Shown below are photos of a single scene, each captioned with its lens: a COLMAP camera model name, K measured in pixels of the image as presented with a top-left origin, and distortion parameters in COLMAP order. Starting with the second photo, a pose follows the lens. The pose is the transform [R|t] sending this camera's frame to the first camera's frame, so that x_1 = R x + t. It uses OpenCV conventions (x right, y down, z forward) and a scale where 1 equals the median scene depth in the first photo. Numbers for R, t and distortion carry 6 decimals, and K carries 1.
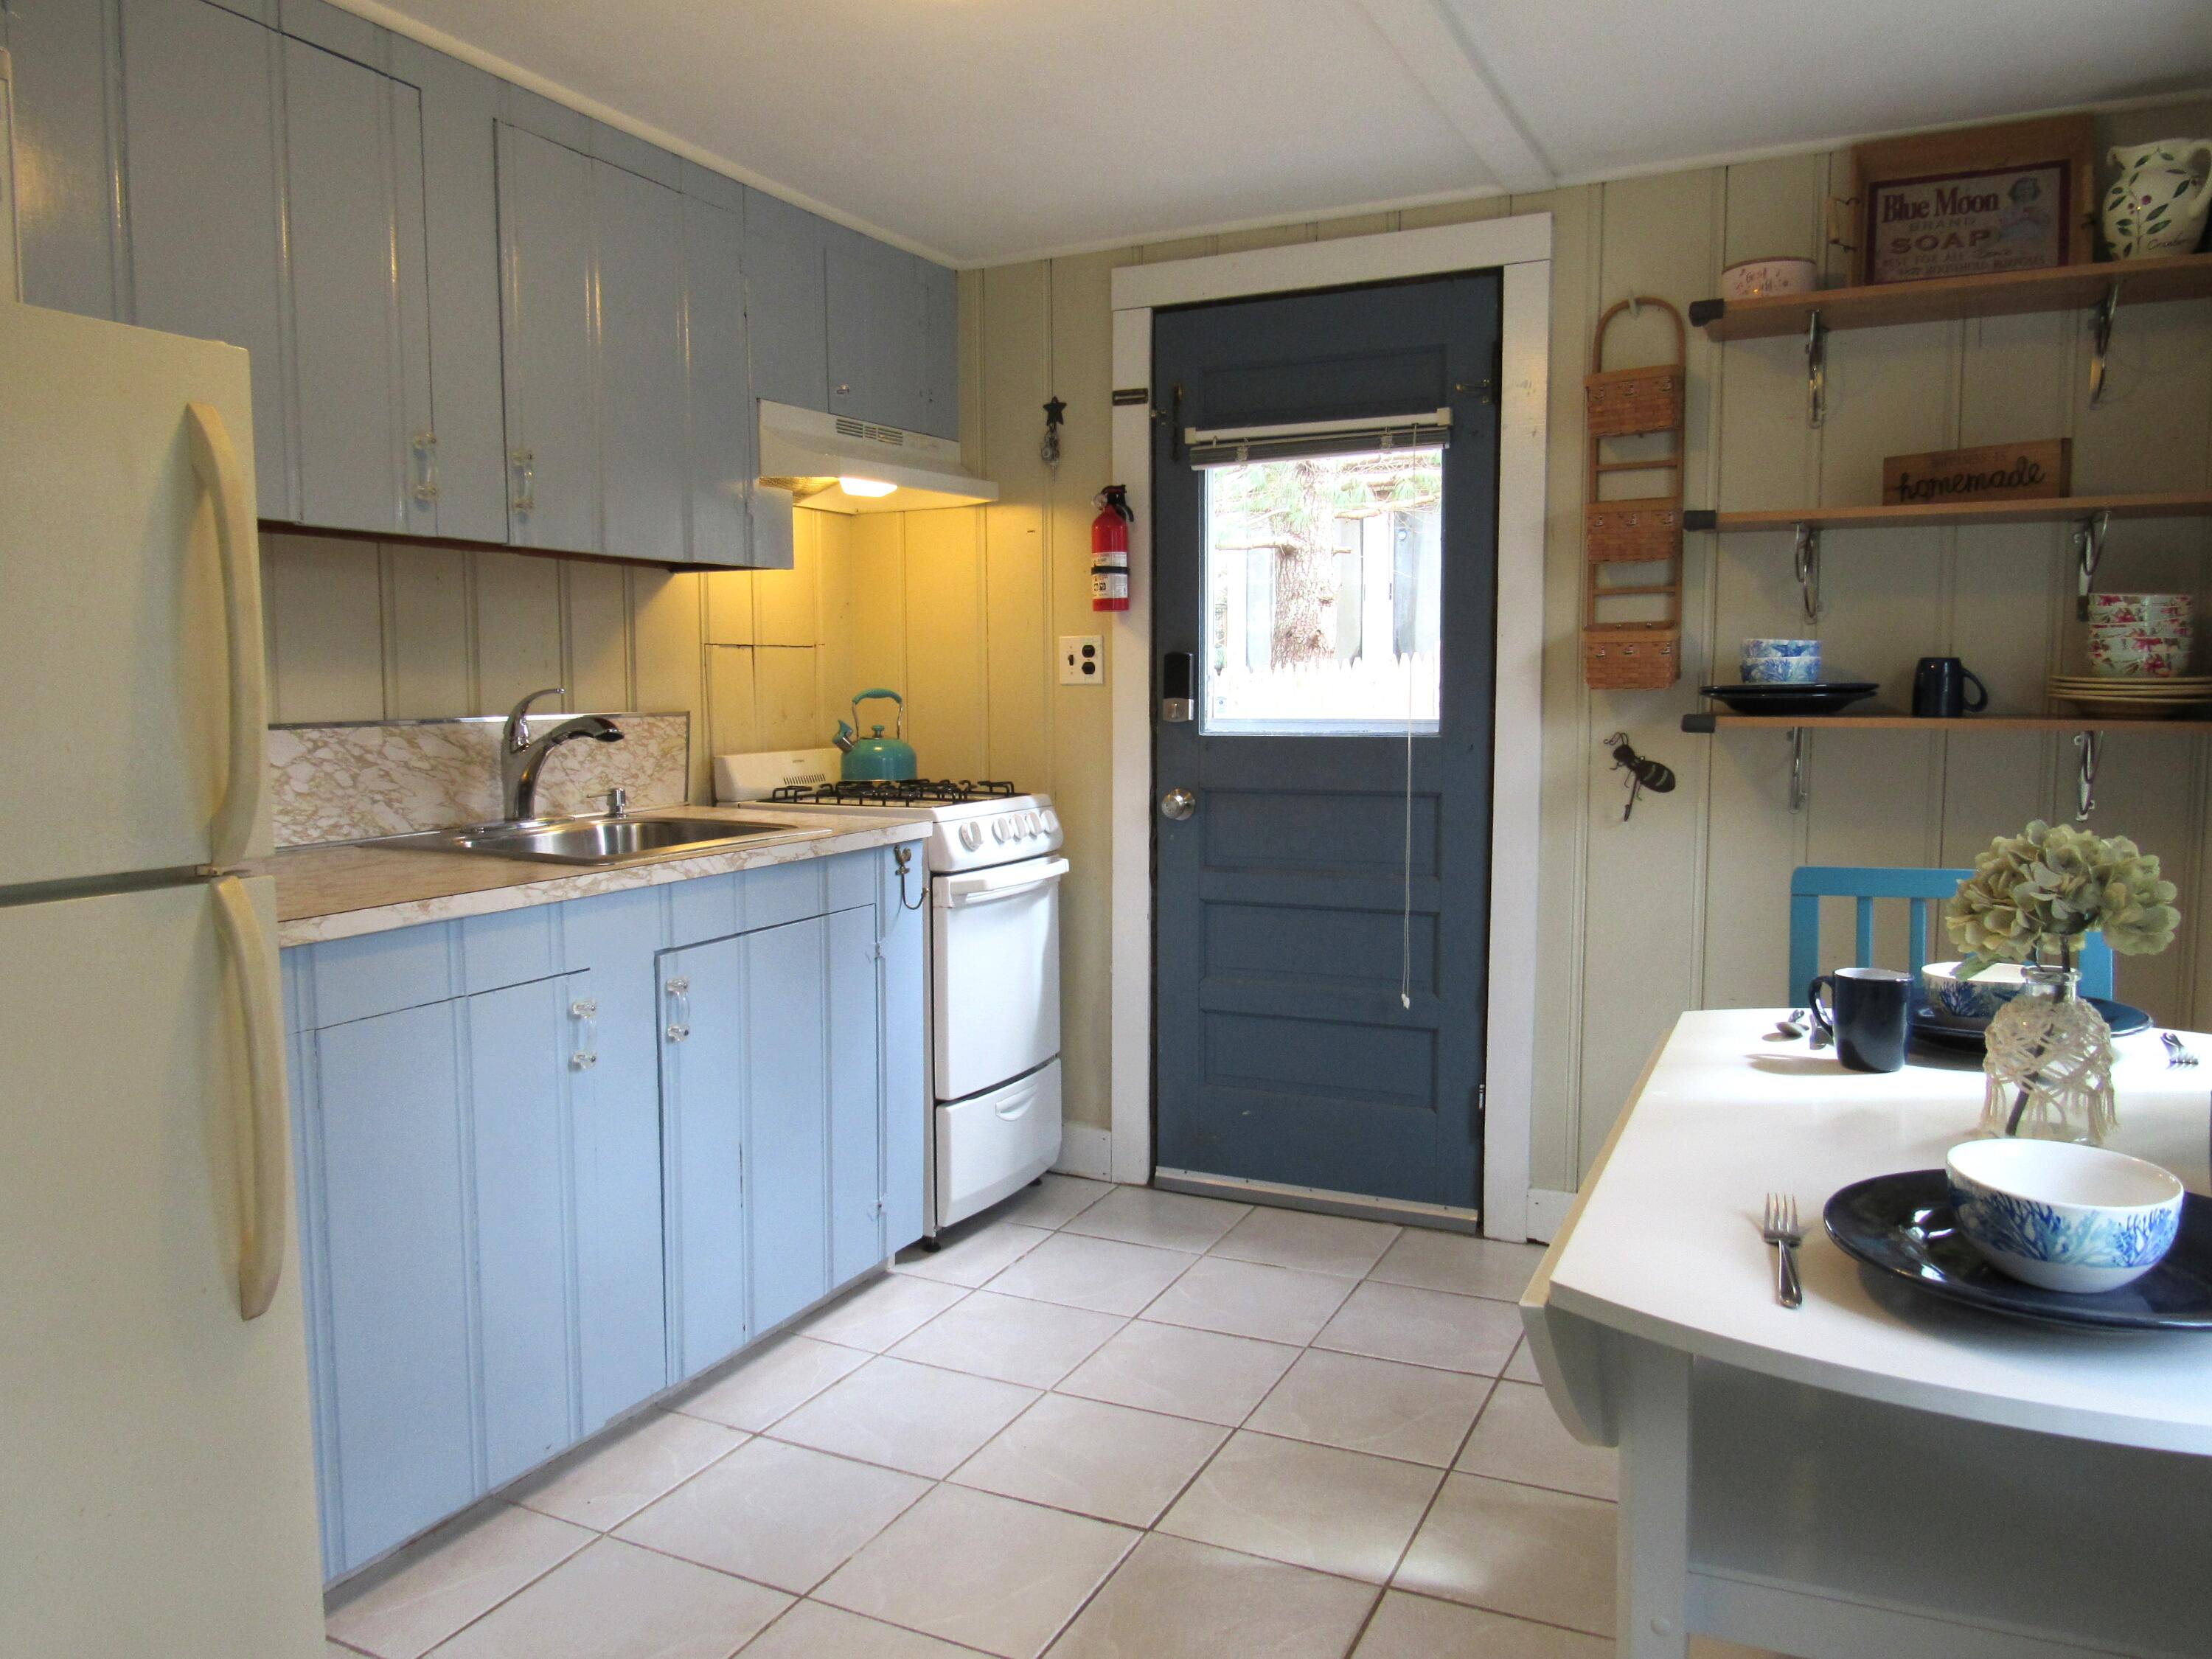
lens RADIAL K [[1582.1, 0, 1105.8], [0, 1582.1, 829.2], [0, 0, 1]] dist [-0.027885, 0.007522]
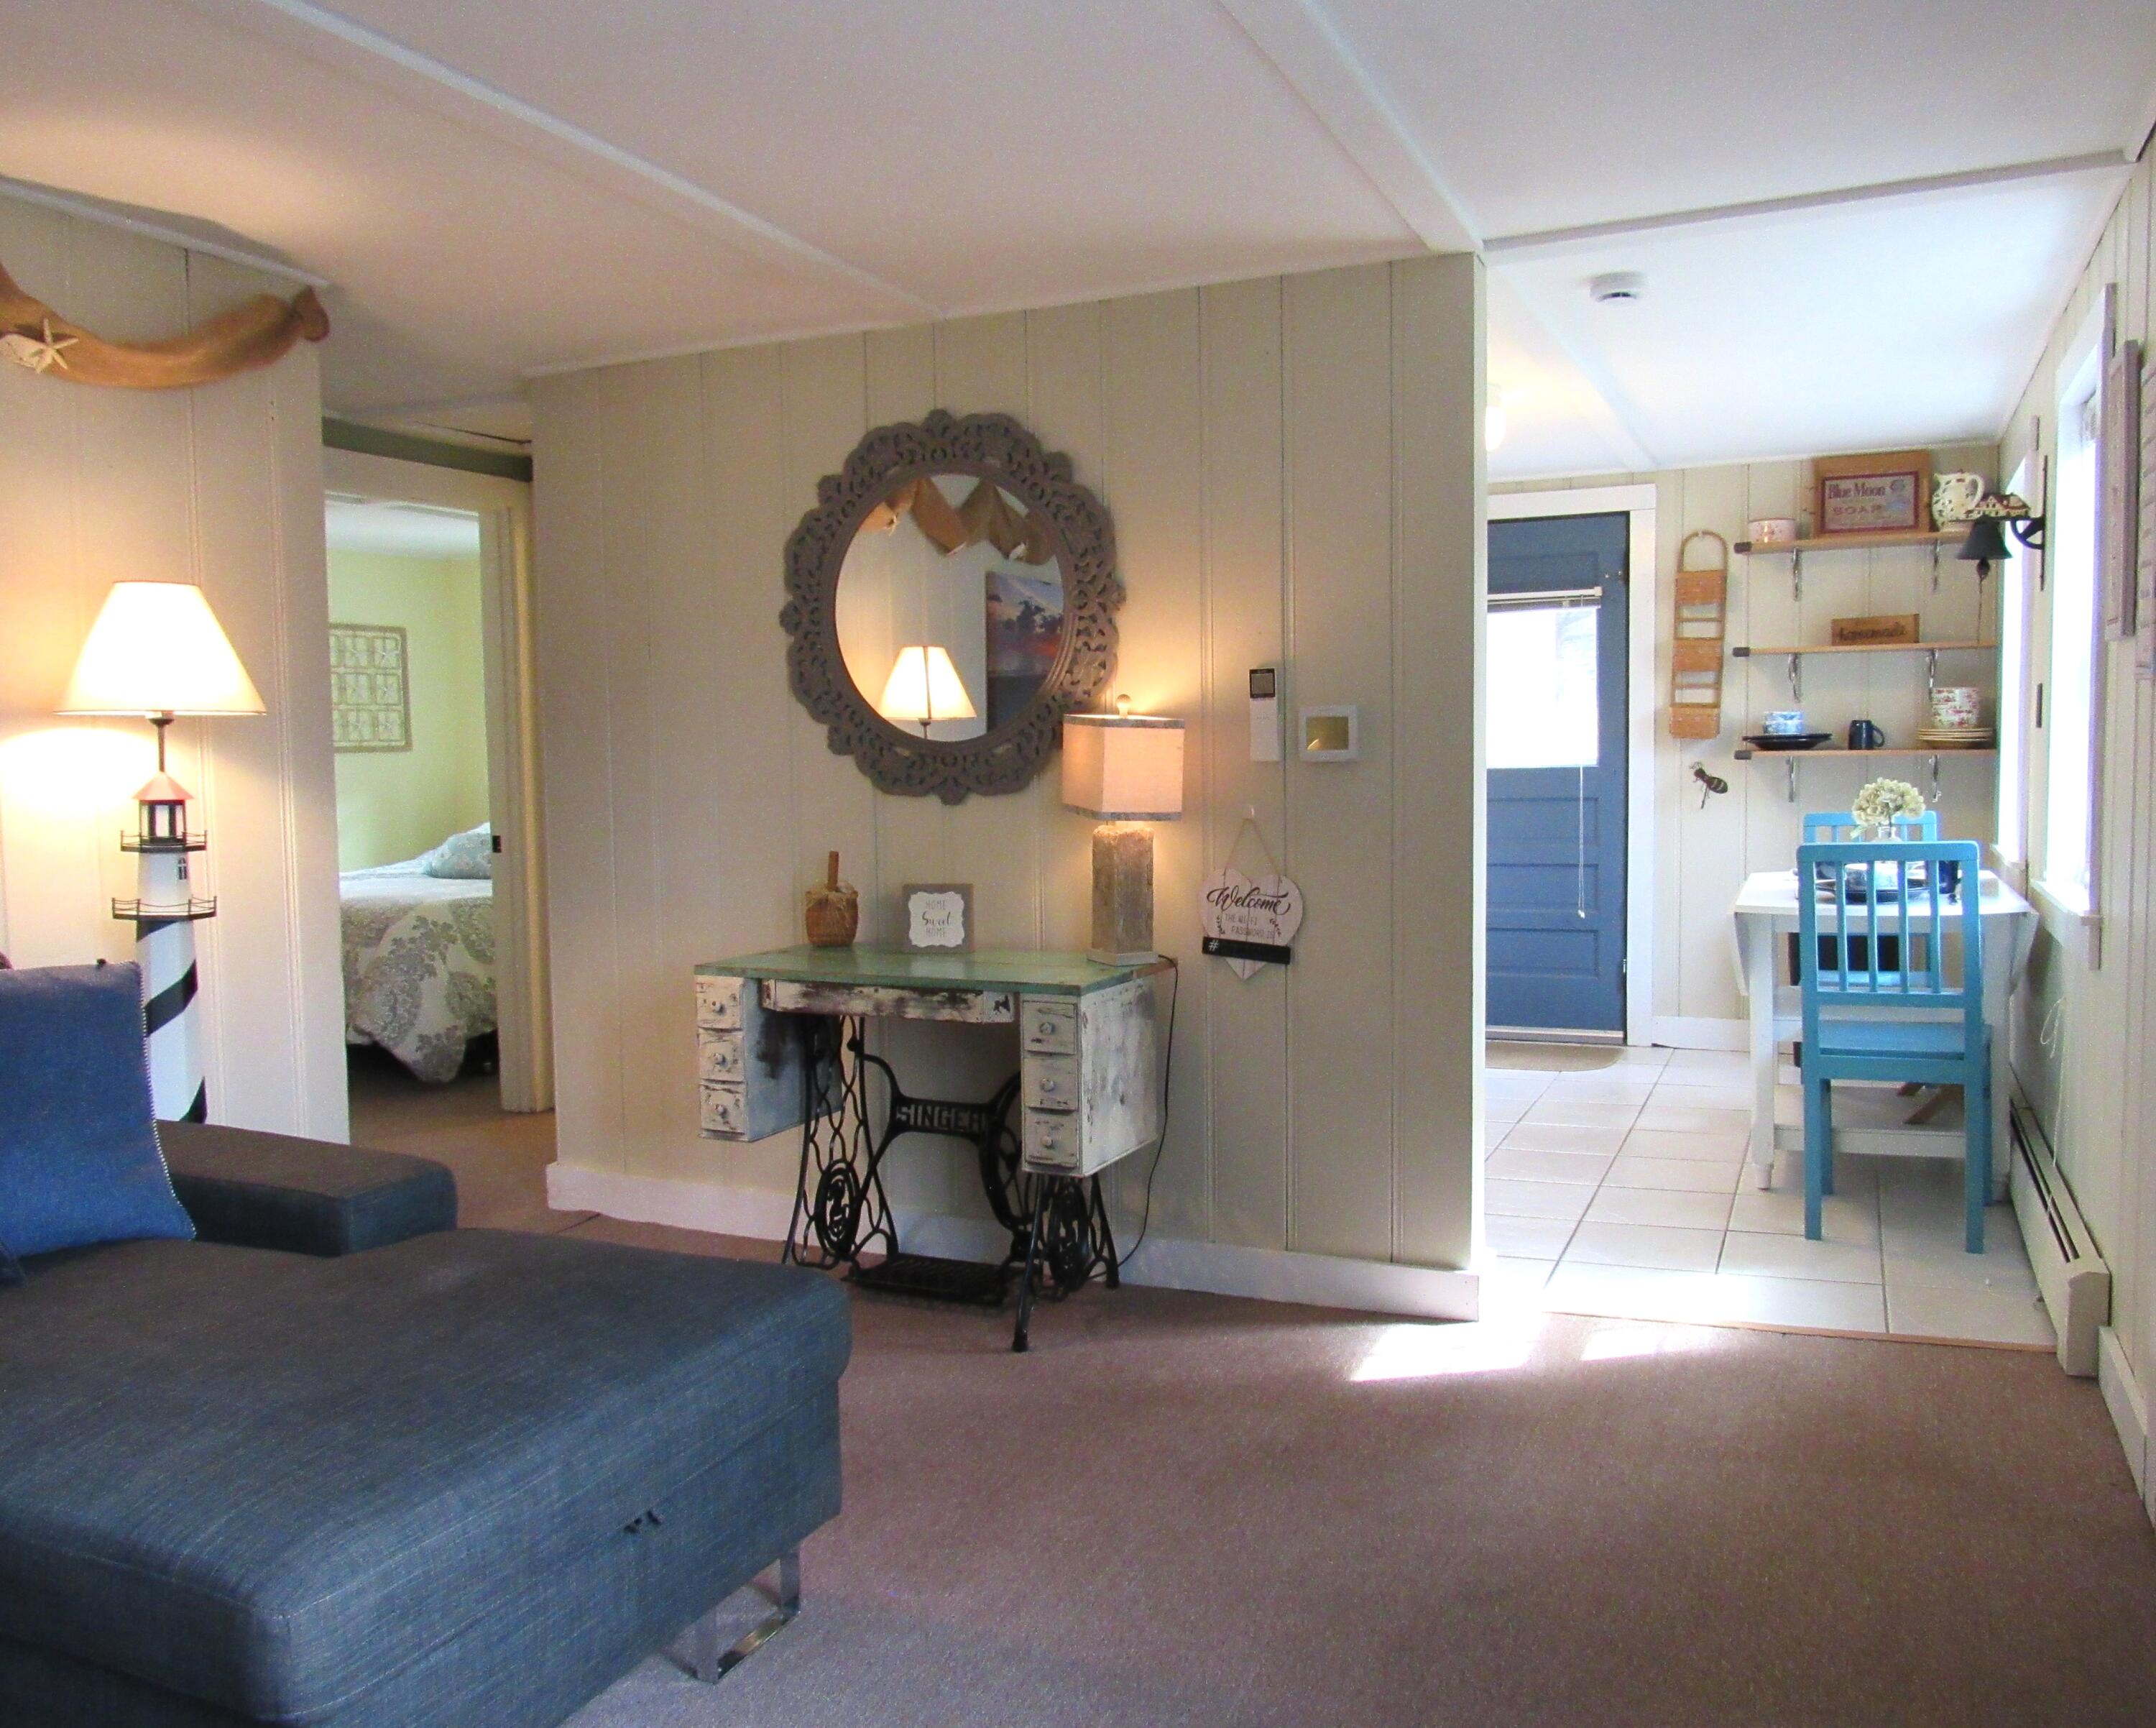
lens RADIAL K [[1779.1, 0, 1149.2], [0, 1779.1, 864.2], [0, 0, 1]] dist [0.004623, 0.001036]
pose [[0.996299, -0.016892, 0.084276, -0.530123], [0.019239, 0.999447, -0.027117, 0.110336], [-0.083771, 0.028638, 0.996073, -1.101333]]
